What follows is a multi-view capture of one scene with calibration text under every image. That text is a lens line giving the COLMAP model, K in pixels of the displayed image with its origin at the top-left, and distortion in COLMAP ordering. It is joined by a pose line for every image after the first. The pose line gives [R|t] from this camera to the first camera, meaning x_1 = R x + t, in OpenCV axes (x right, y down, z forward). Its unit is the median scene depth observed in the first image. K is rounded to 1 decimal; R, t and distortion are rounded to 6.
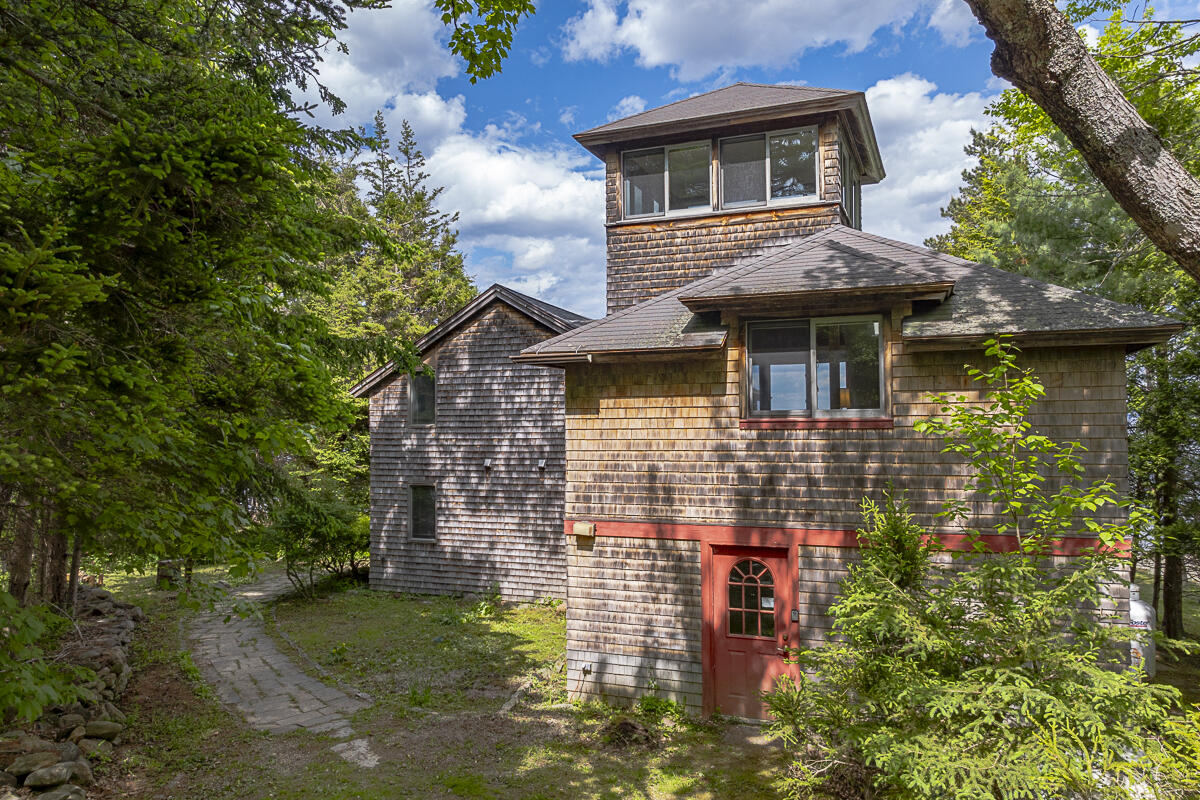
lens RADIAL K [[829.8, 0, 600.0], [0, 829.8, 400.0], [0, 0, 1]] dist [0.007088, 0.002179]
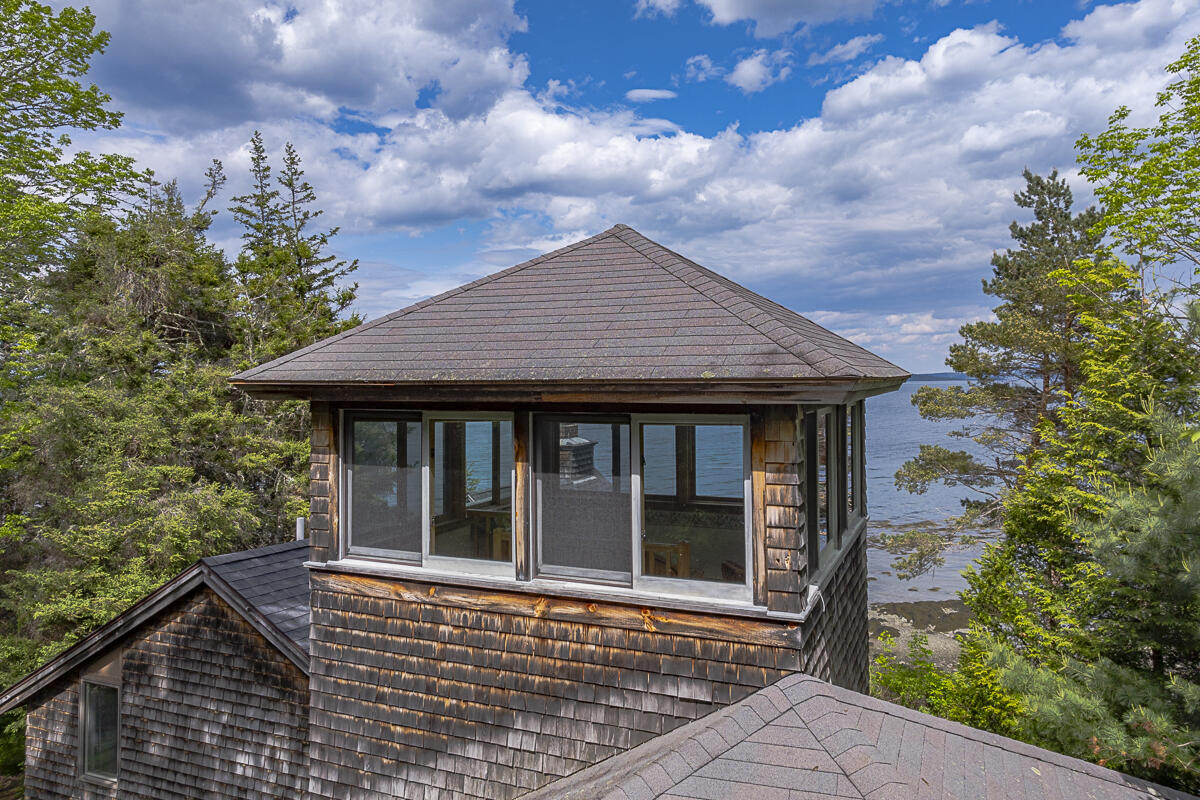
lens RADIAL K [[876.6, 0, 581.1], [0, 876.6, 395.2], [0, 0, 1]] dist [-0.000097, 0.002342]
pose [[0.999797, 0.000440, -0.020142, 0.134751], [-0.000257, 0.999959, 0.009095, -0.246649], [0.020145, -0.009088, 0.999756, 0.407791]]
